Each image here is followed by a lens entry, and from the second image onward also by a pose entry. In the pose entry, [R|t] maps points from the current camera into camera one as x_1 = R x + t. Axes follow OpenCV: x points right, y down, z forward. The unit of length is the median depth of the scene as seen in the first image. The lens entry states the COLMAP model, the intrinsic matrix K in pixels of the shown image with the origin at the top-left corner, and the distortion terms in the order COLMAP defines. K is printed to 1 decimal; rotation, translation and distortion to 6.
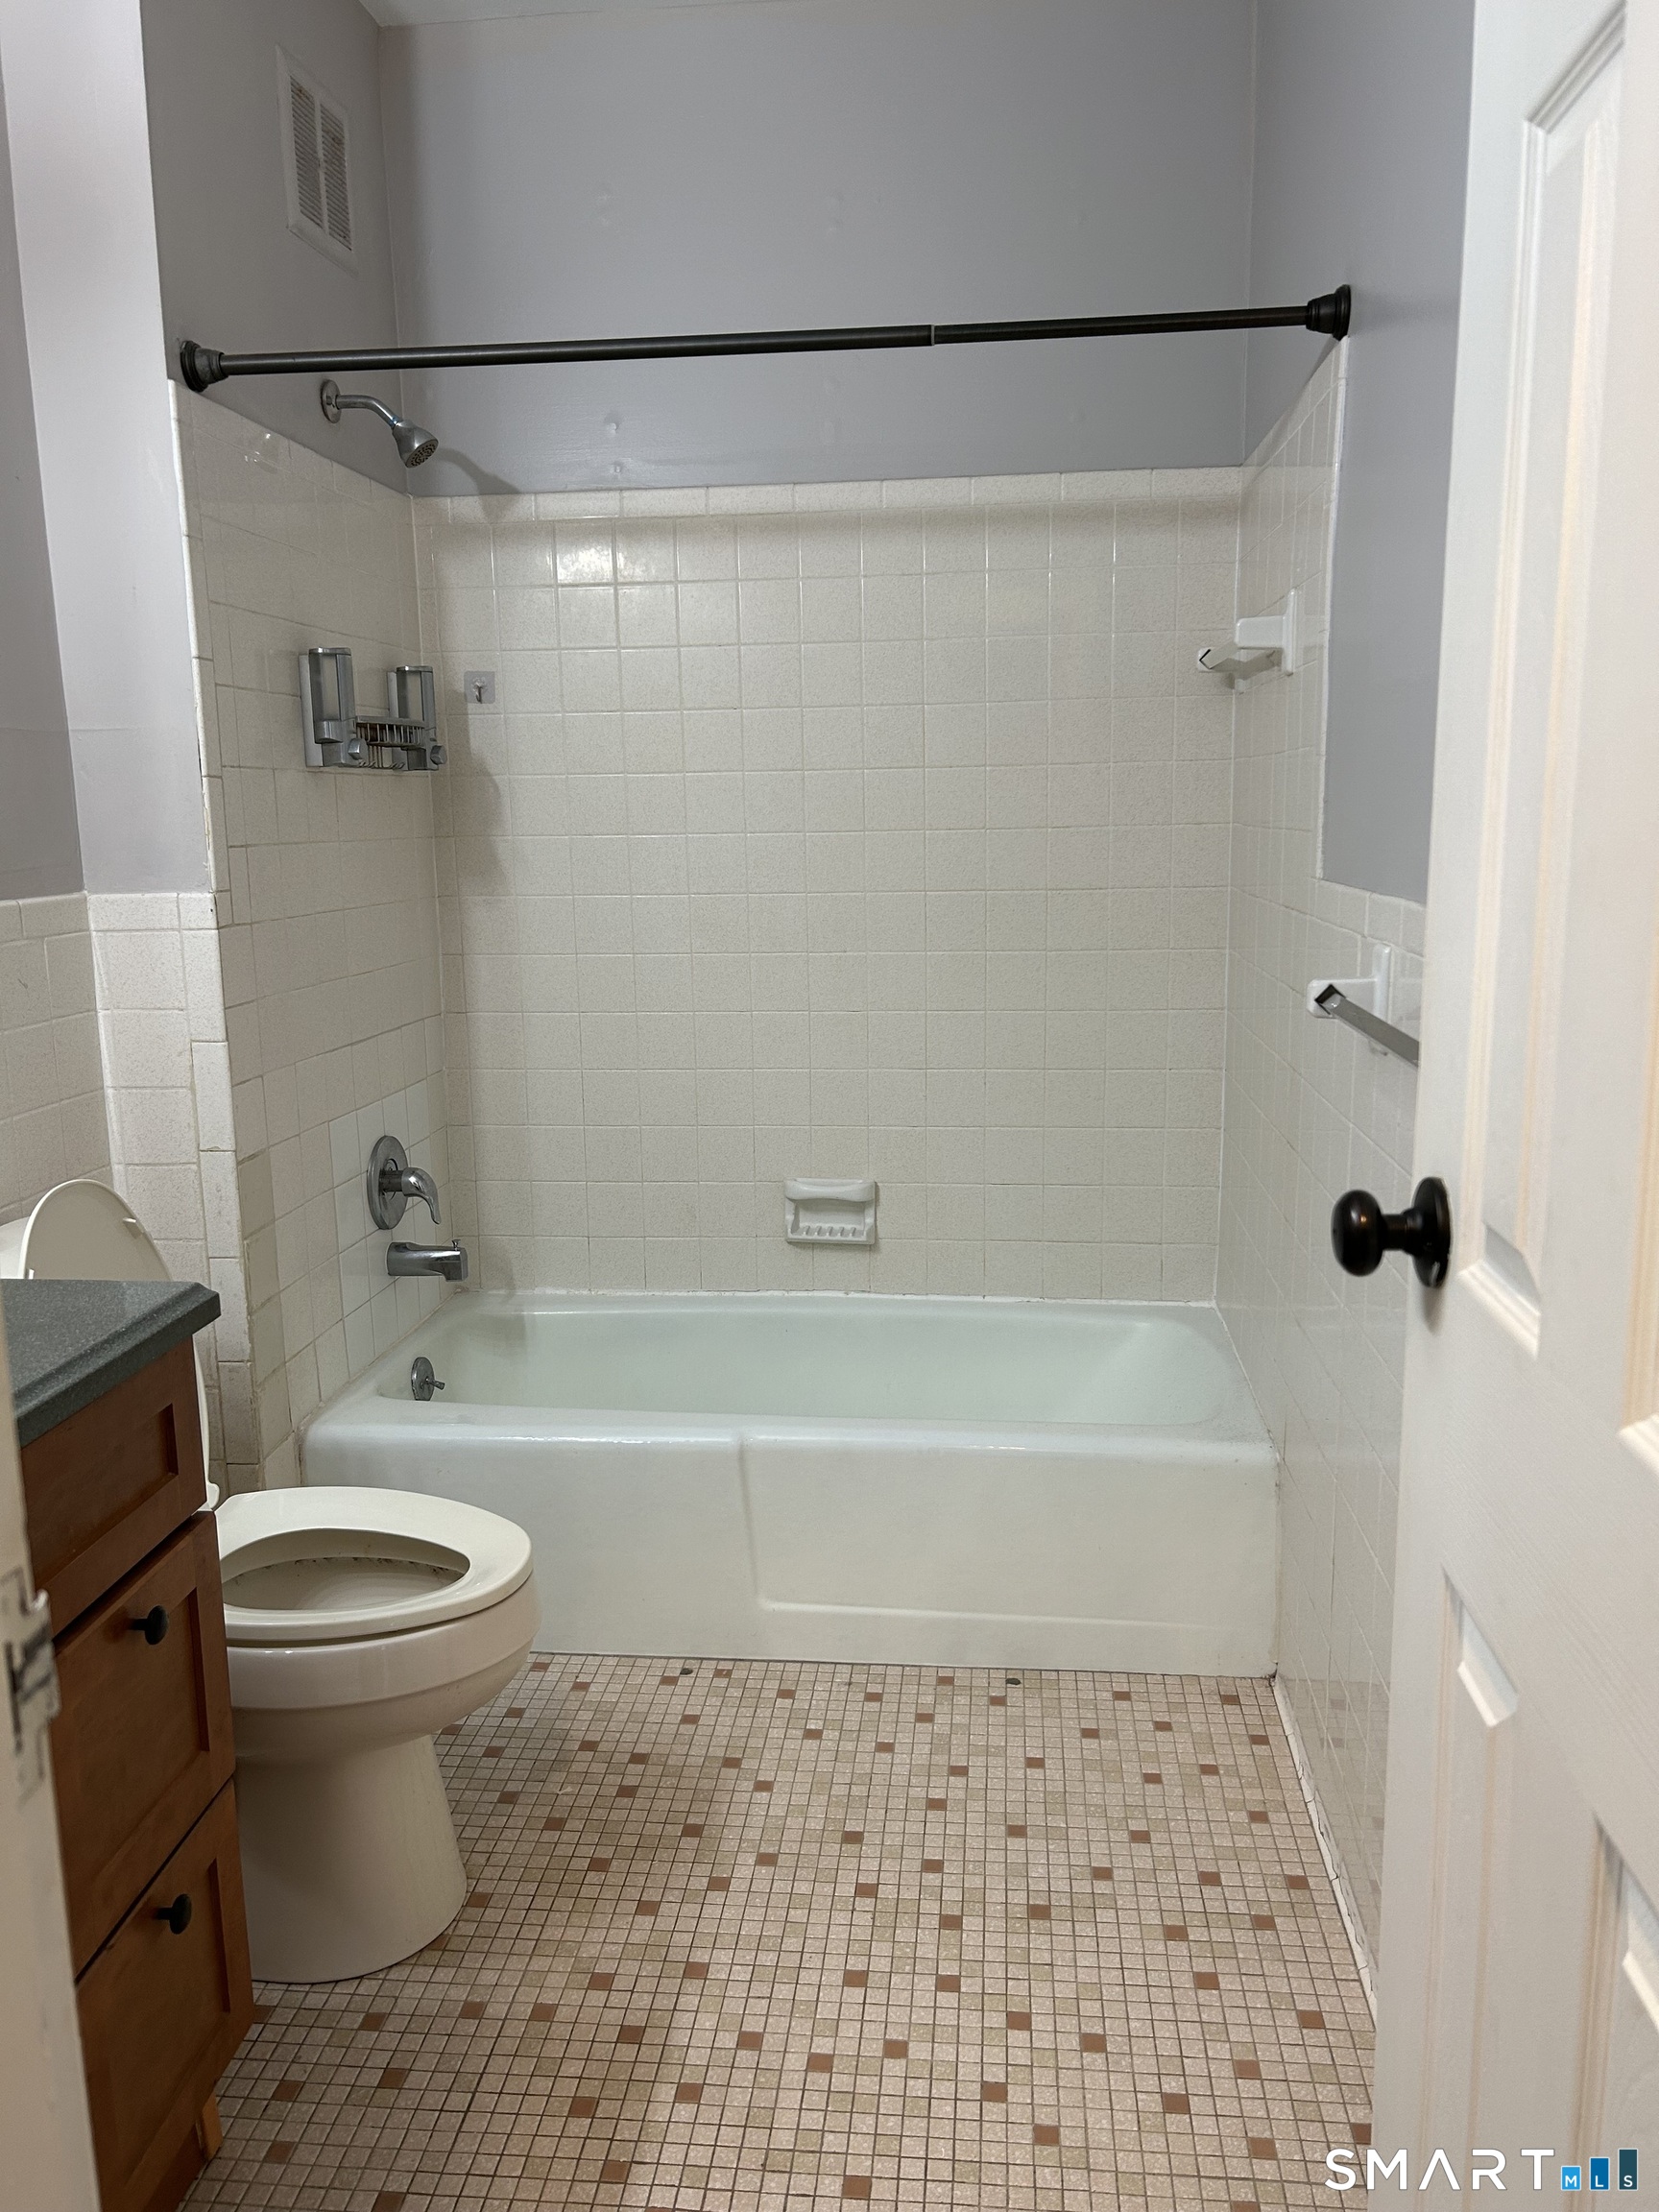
lens RADIAL K [[1686.5, 0, 827.0], [0, 1686.5, 1102.3], [0, 0, 1]] dist [0.038327, -0.036134]
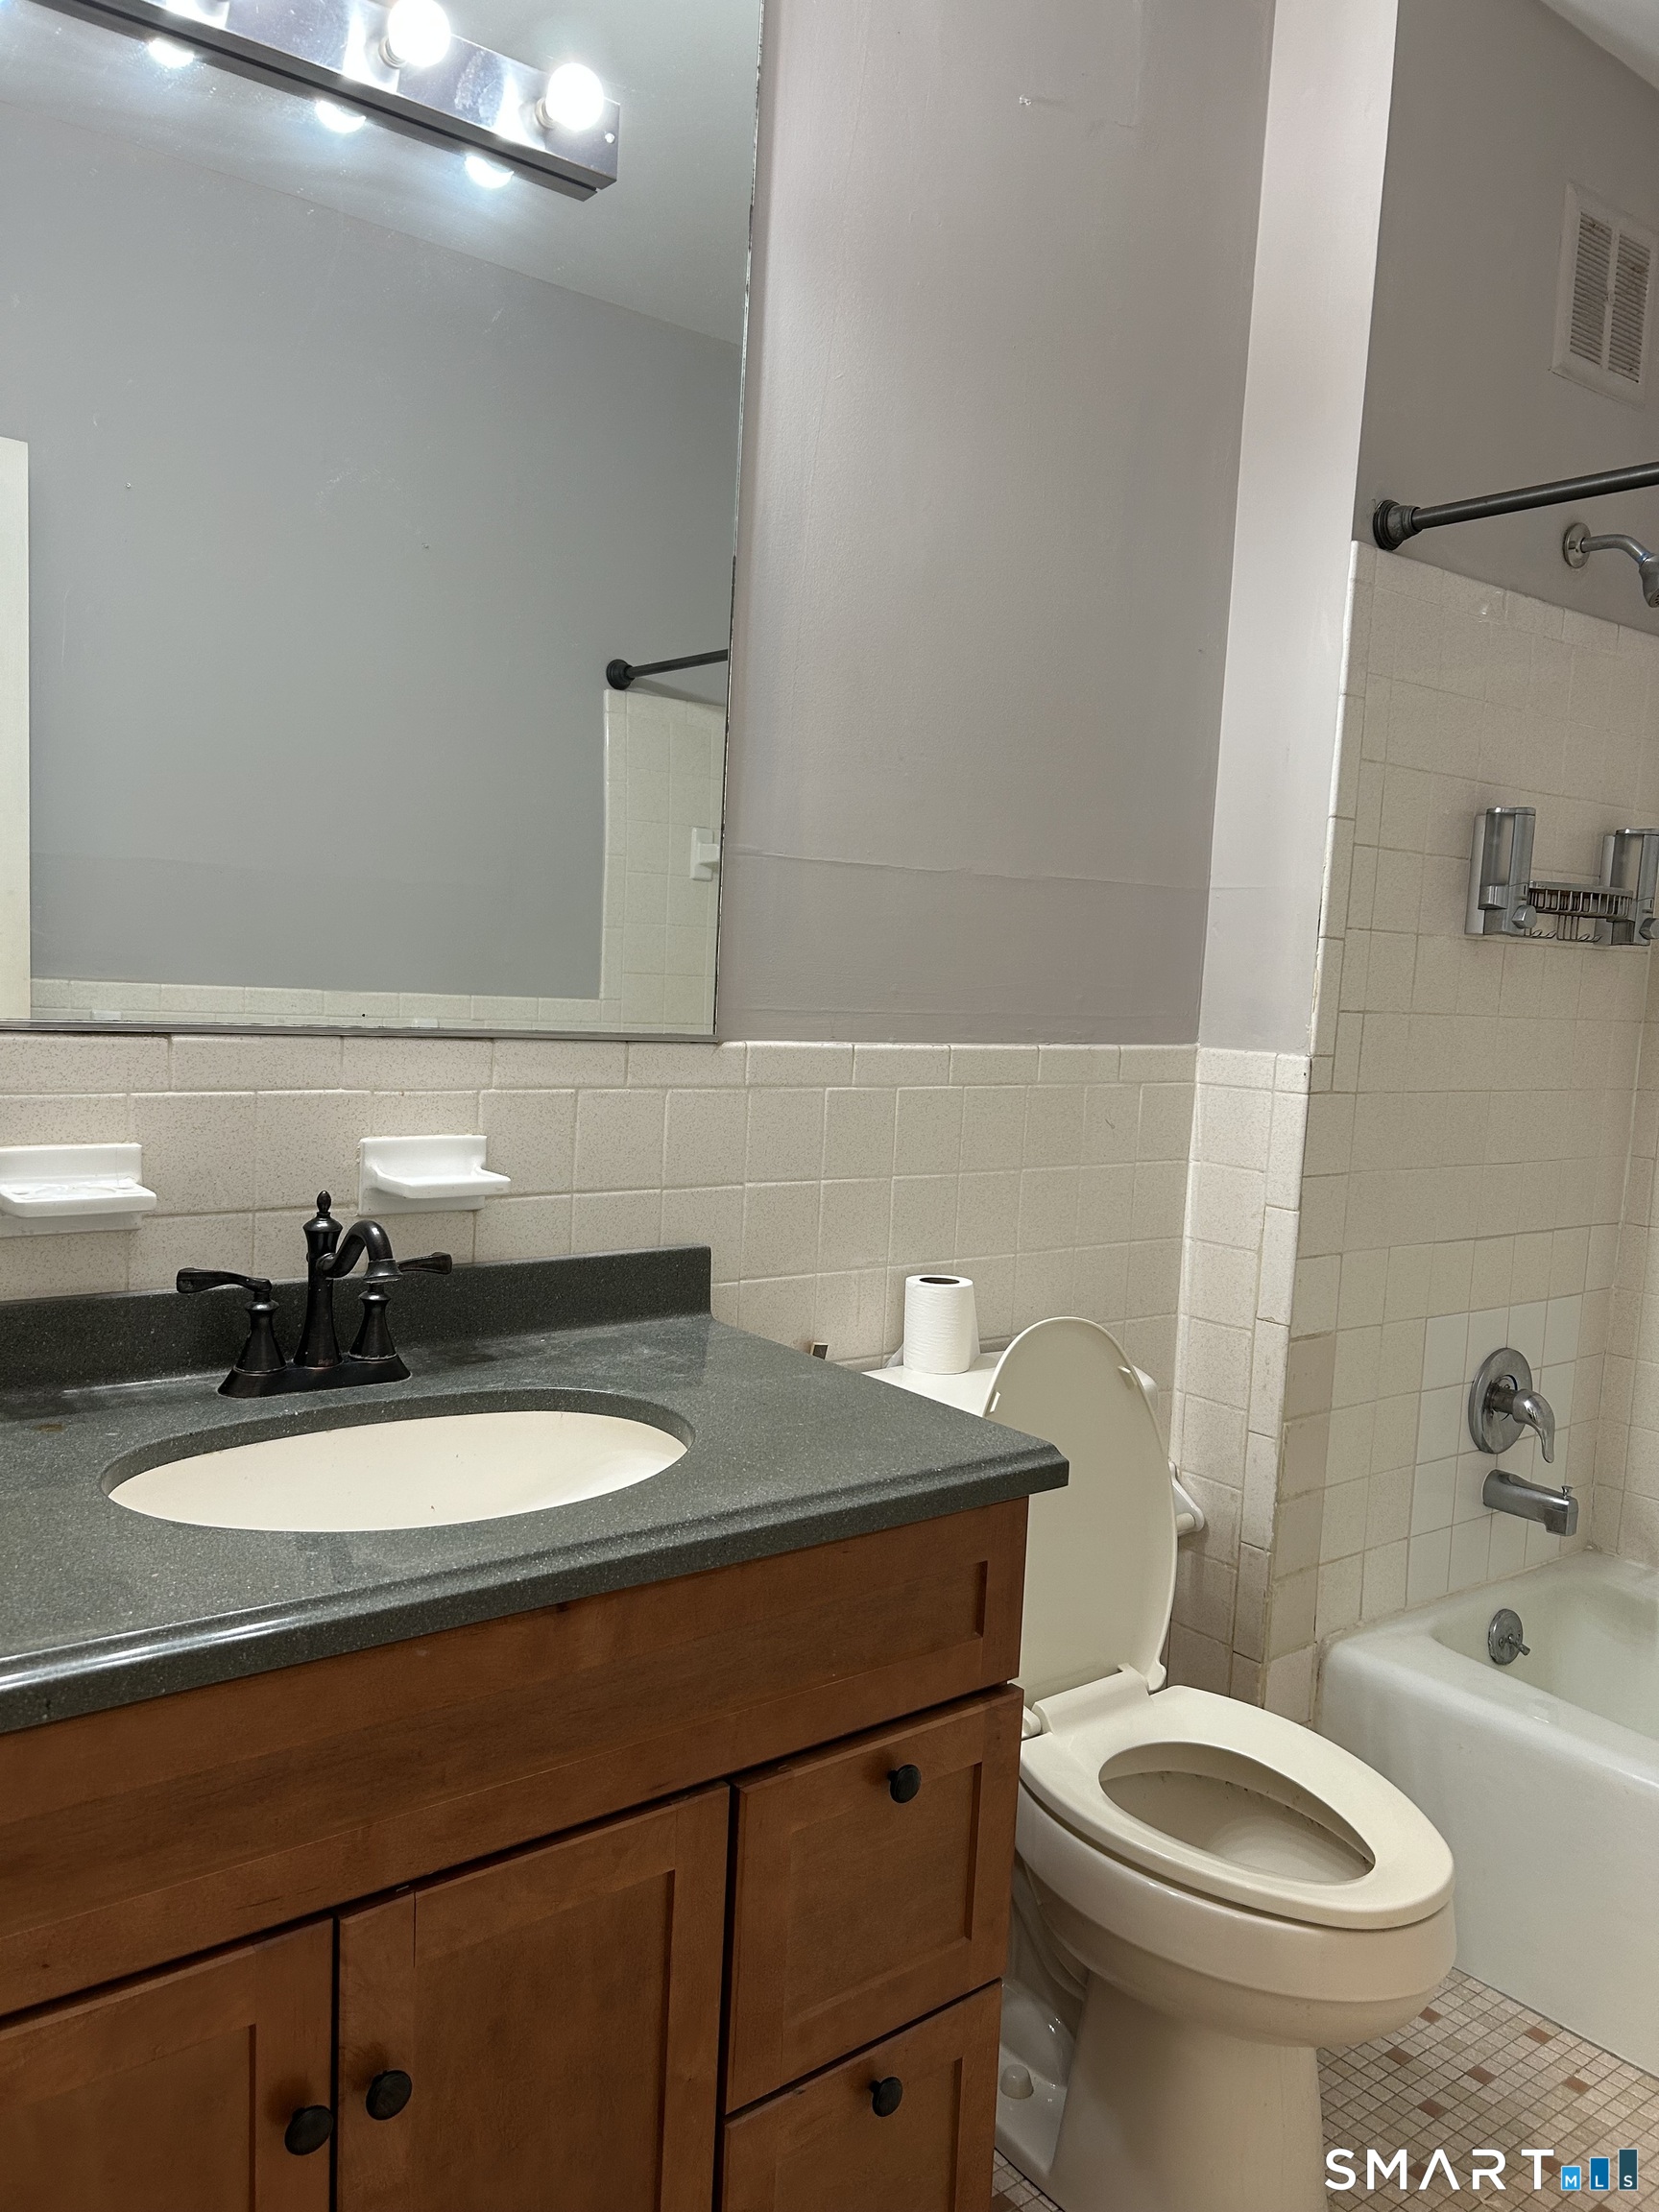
lens RADIAL K [[1686.5, 0, 828.9], [0, 1686.5, 1105.6], [0, 0, 1]] dist [0.038327, -0.036134]
pose [[0.702090, 0.114962, -0.702747, 0.112952], [-0.184397, 0.982571, -0.023487, -0.021425], [0.687798, 0.146074, 0.711052, 0.123366]]
